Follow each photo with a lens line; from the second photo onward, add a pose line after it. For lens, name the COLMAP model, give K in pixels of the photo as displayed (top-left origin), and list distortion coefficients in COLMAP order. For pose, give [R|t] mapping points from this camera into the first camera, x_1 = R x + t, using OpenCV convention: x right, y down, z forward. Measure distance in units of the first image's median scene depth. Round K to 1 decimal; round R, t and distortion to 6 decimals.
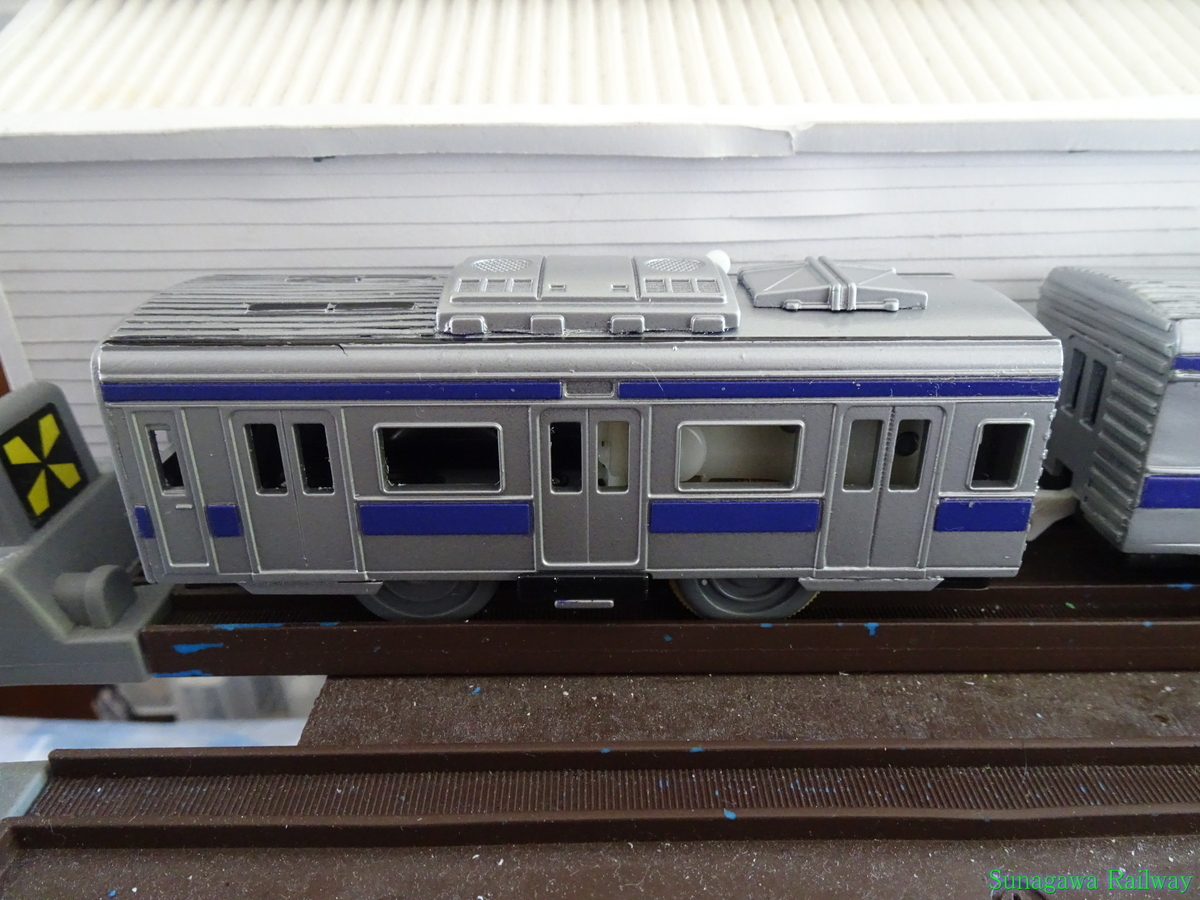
lens RADIAL K [[852.2, 0, 598.7], [0, 852.2, 444.7], [0, 0, 1]] dist [0.032586, -0.034256]
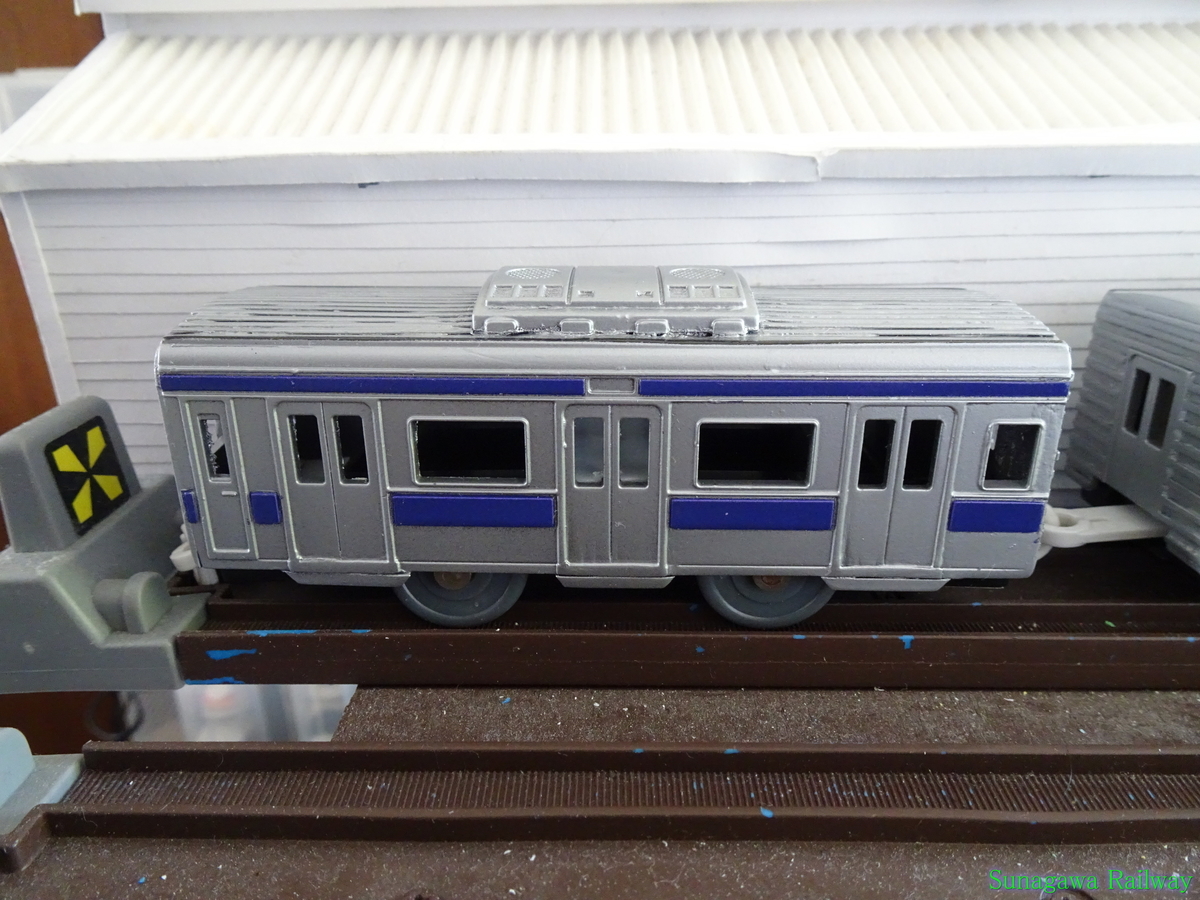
lens RADIAL K [[852.2, 0, 598.7], [0, 852.2, 444.7], [0, 0, 1]] dist [0.032586, -0.034256]
pose [[0.999660, 0.004399, -0.025690, -0.011970], [-0.006464, 0.996704, -0.080862, 0.072342], [0.025249, 0.081001, 0.996394, -0.011095]]
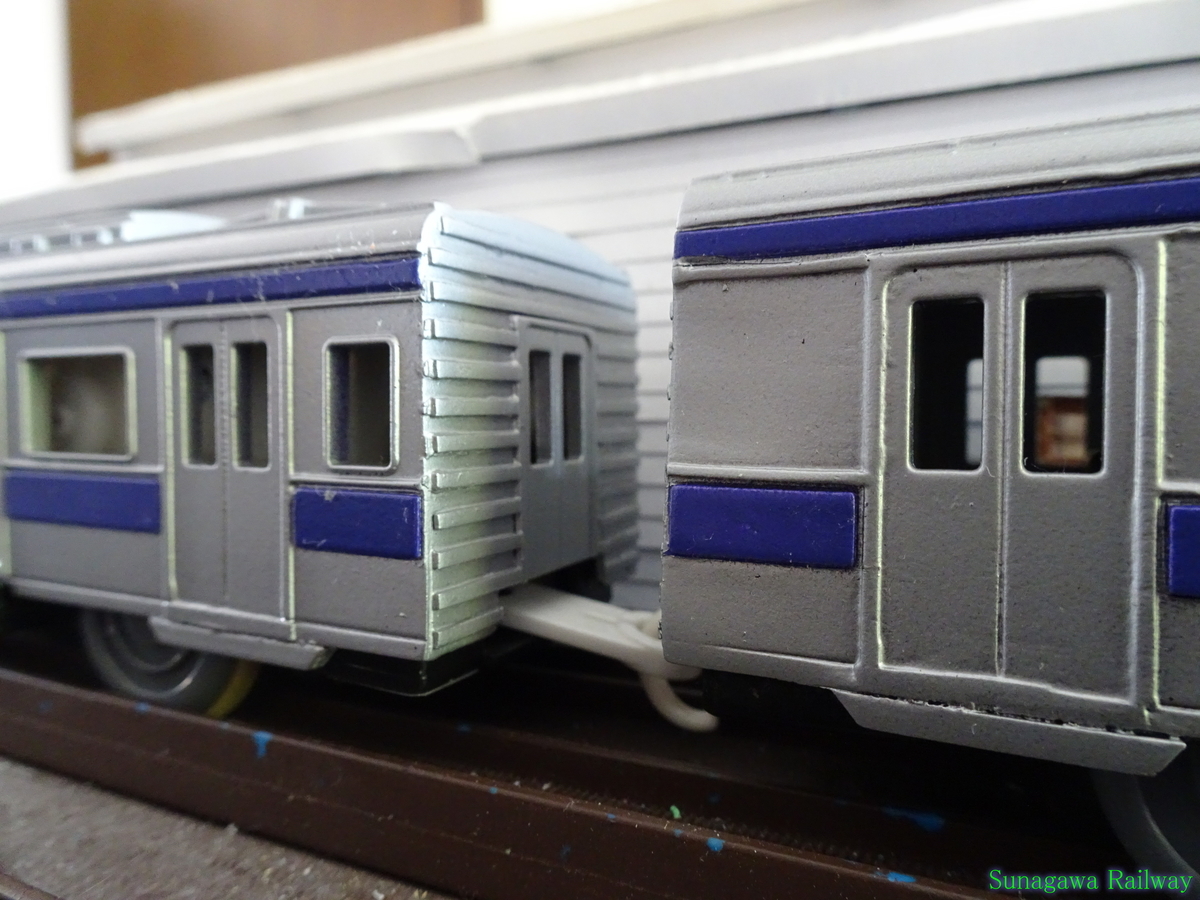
lens RADIAL K [[852.2, 0, 598.7], [0, 852.2, 444.7], [0, 0, 1]] dist [0.032586, -0.034256]
pose [[0.888648, 0.019891, -0.458159, 0.799528], [-0.189867, 0.925368, -0.328092, 0.178540], [0.417439, 0.378548, 0.826103, 0.551709]]
